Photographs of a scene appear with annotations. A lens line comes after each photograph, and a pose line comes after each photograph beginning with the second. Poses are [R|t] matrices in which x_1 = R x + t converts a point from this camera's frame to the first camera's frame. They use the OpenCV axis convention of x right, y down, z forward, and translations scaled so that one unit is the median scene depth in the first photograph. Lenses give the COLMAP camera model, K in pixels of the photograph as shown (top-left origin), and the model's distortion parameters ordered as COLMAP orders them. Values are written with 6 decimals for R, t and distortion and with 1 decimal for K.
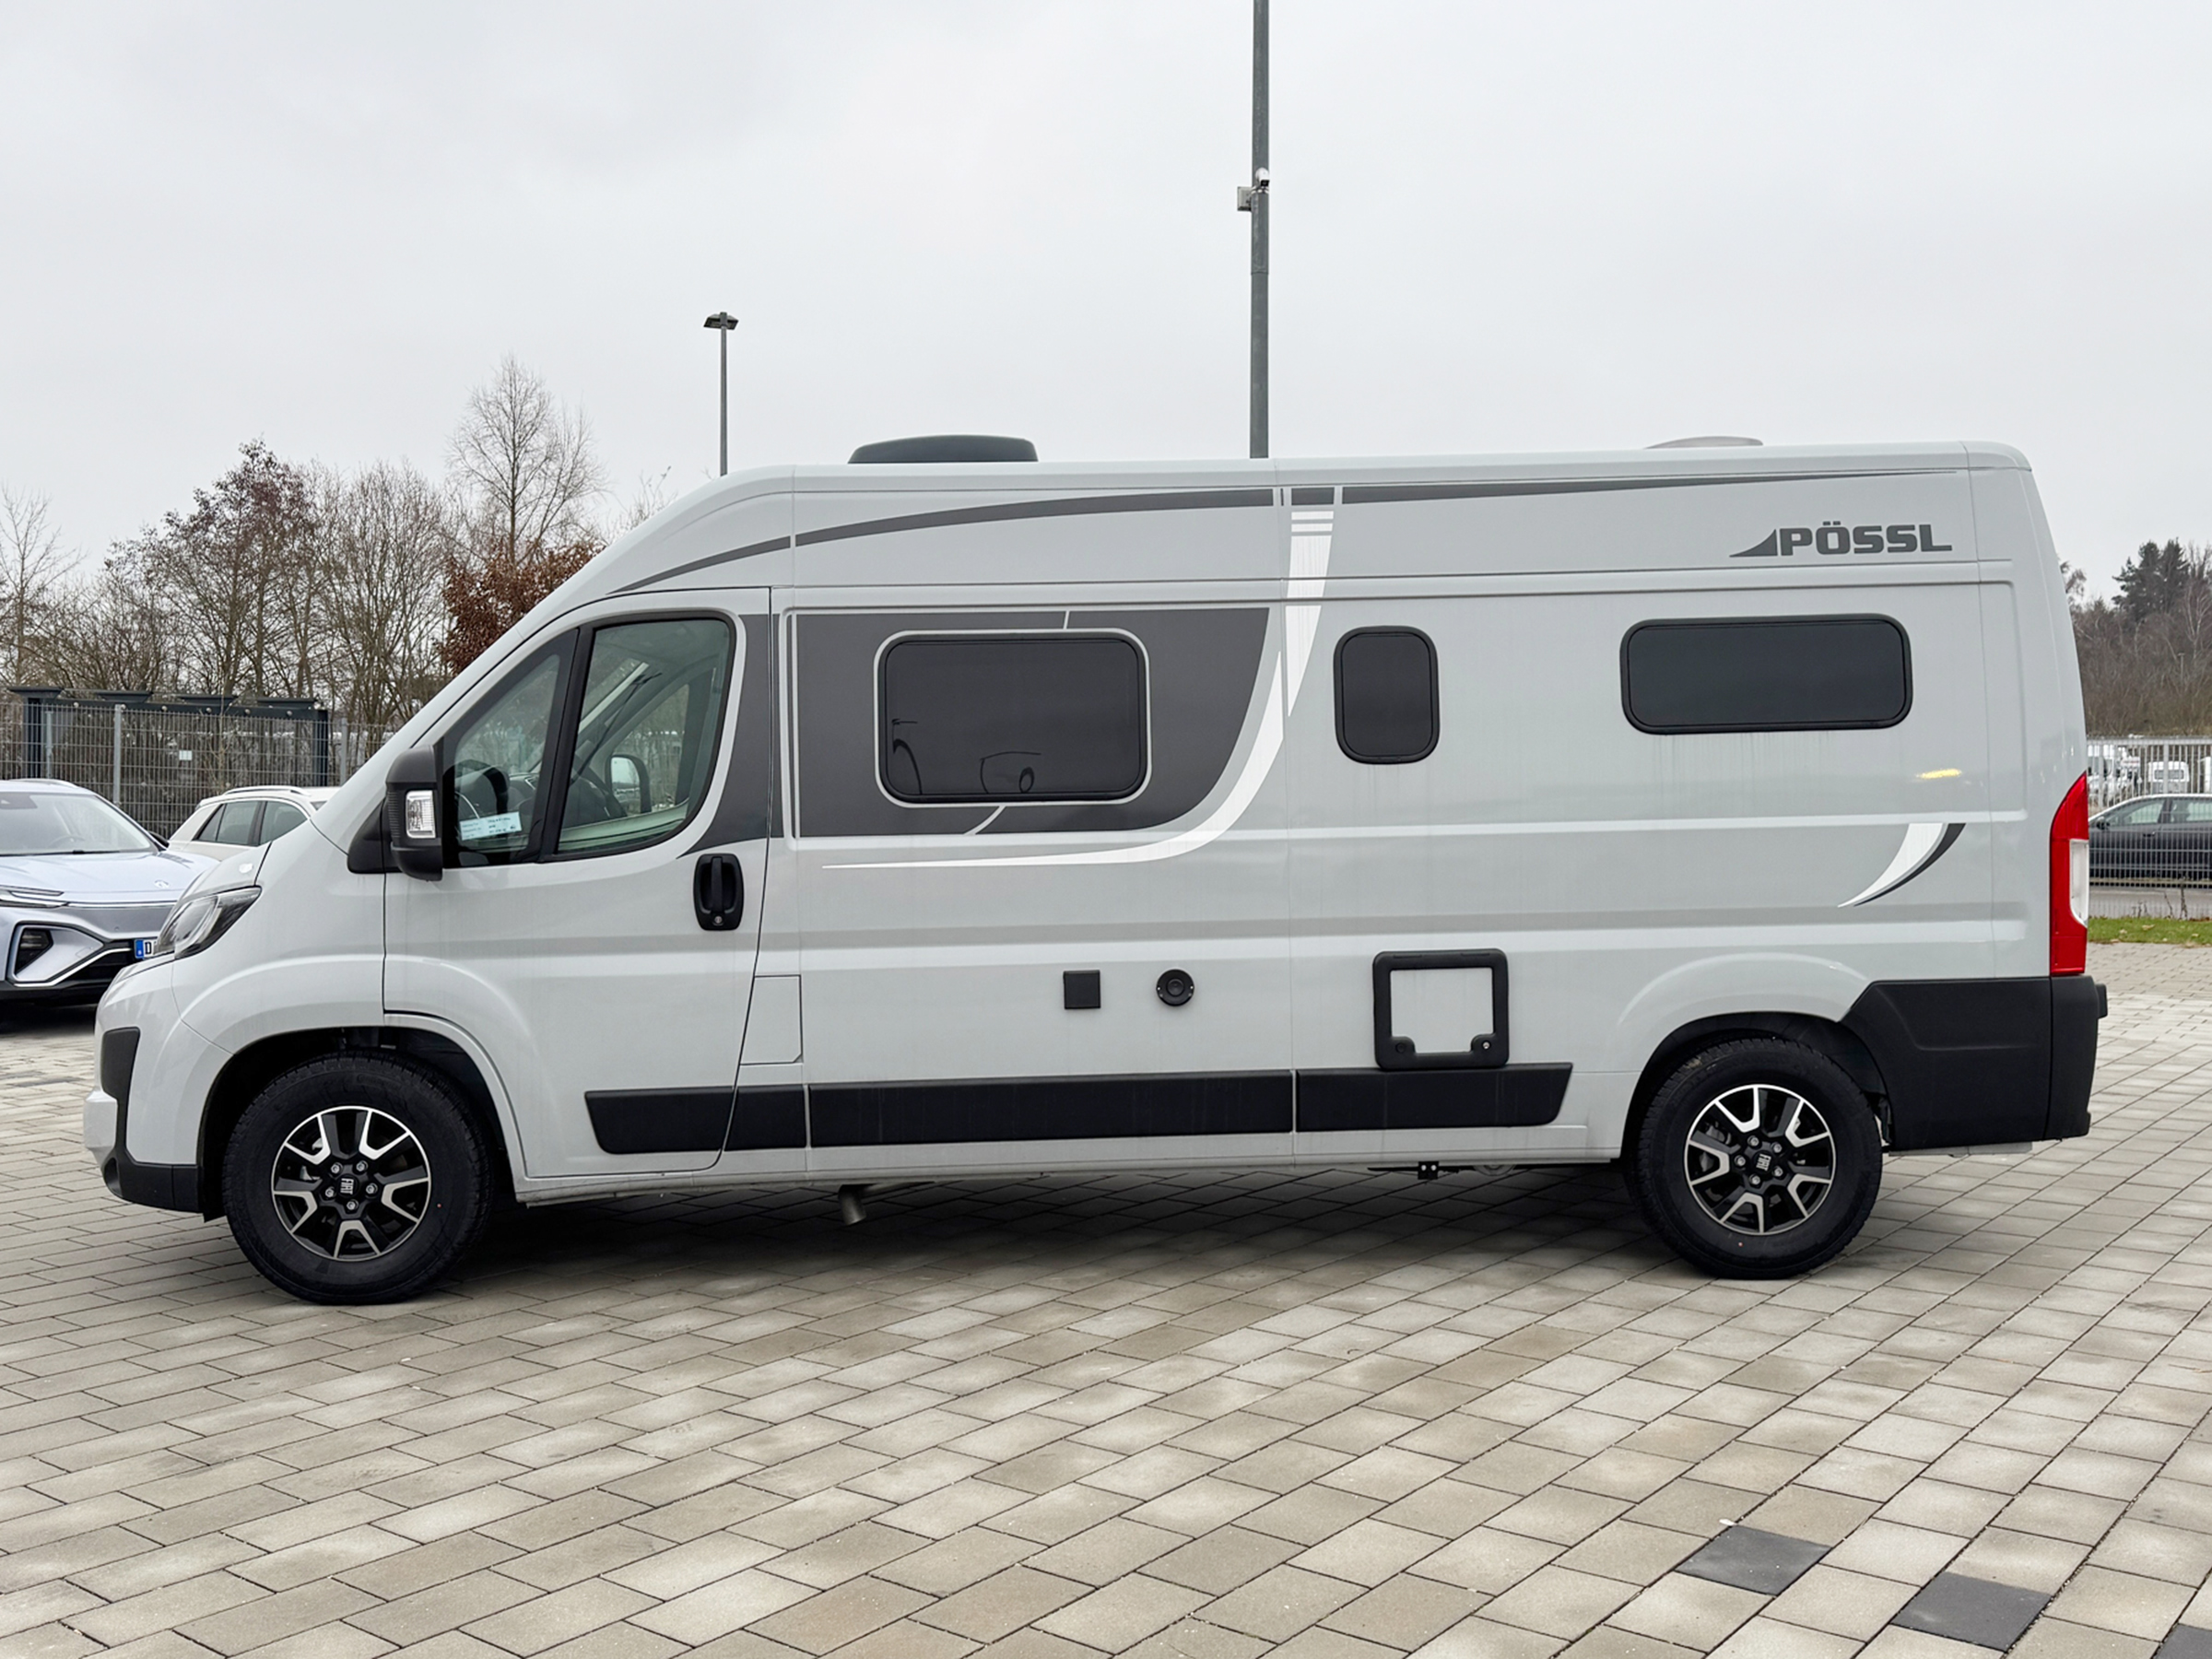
lens RADIAL K [[1902.6, 0, 1106.0], [0, 1902.6, 829.5], [0, 0, 1]] dist [0.133365, -0.192705]
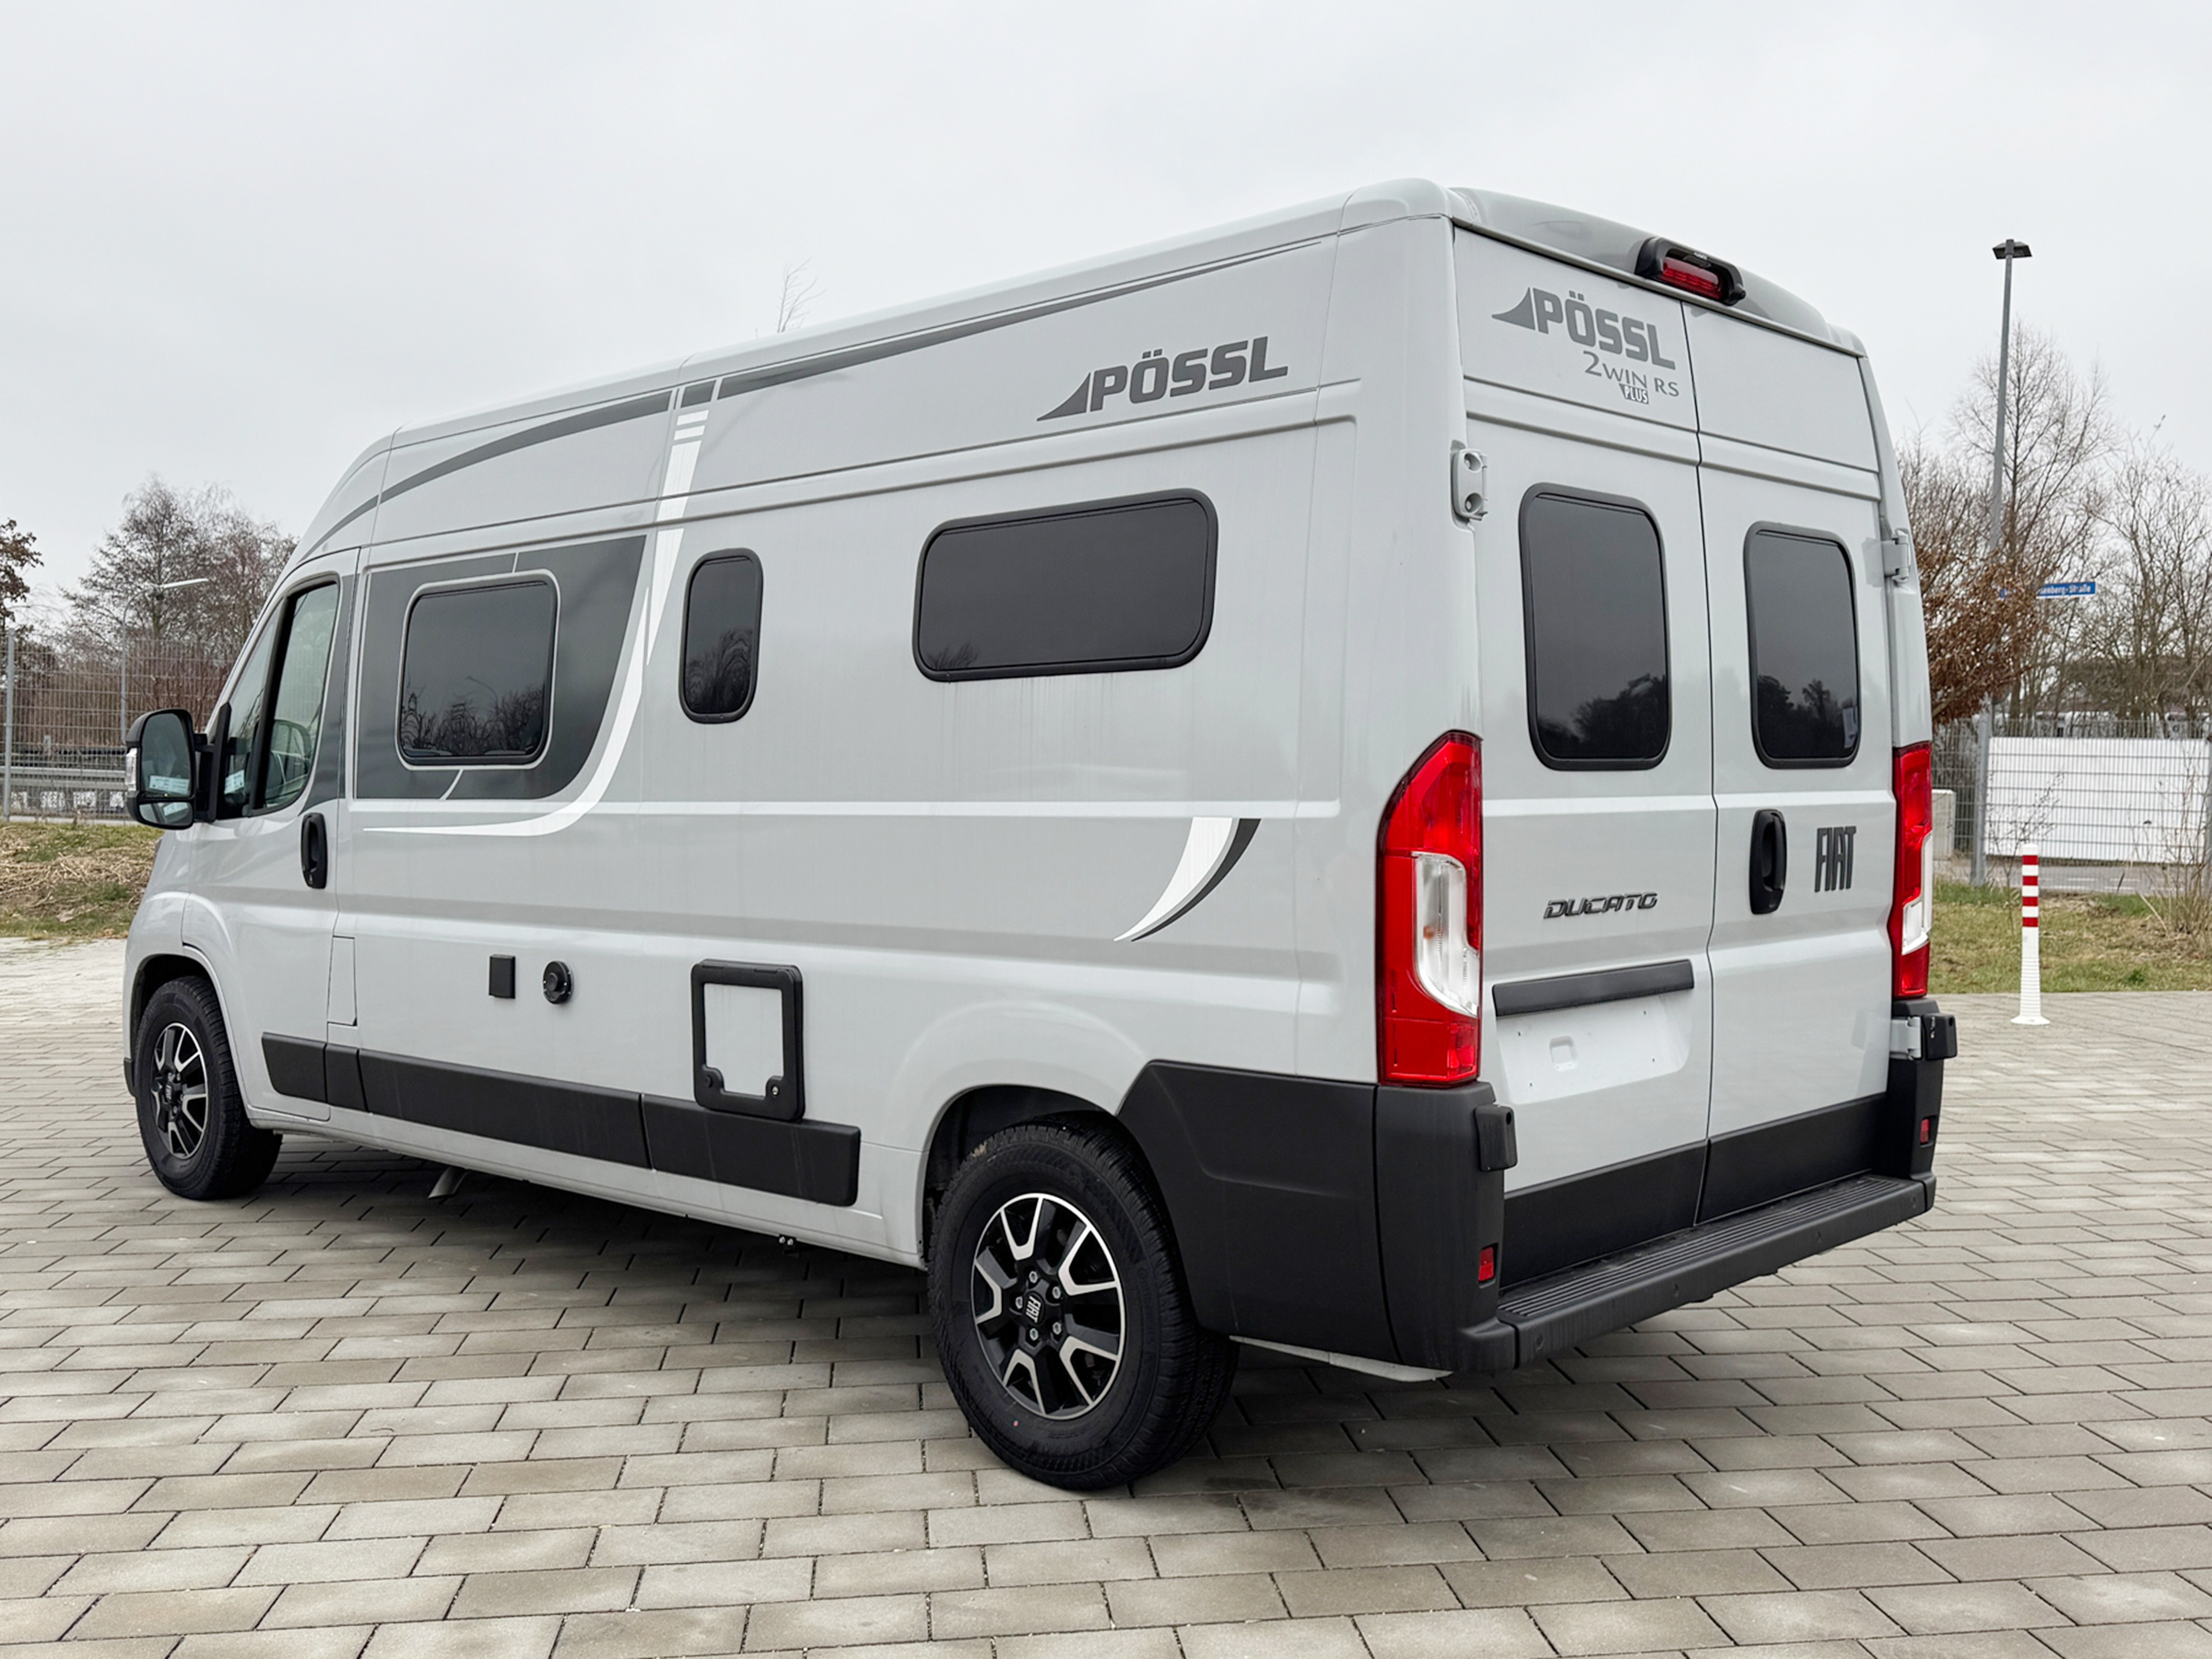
lens RADIAL K [[1902.6, 0, 1106.0], [0, 1902.6, 829.5], [0, 0, 1]] dist [0.133365, -0.192705]
pose [[0.759184, 0.033796, -0.649998, 0.789486], [-0.028969, 0.999416, 0.018128, -0.009391], [0.650231, 0.005067, 0.759719, 0.500760]]
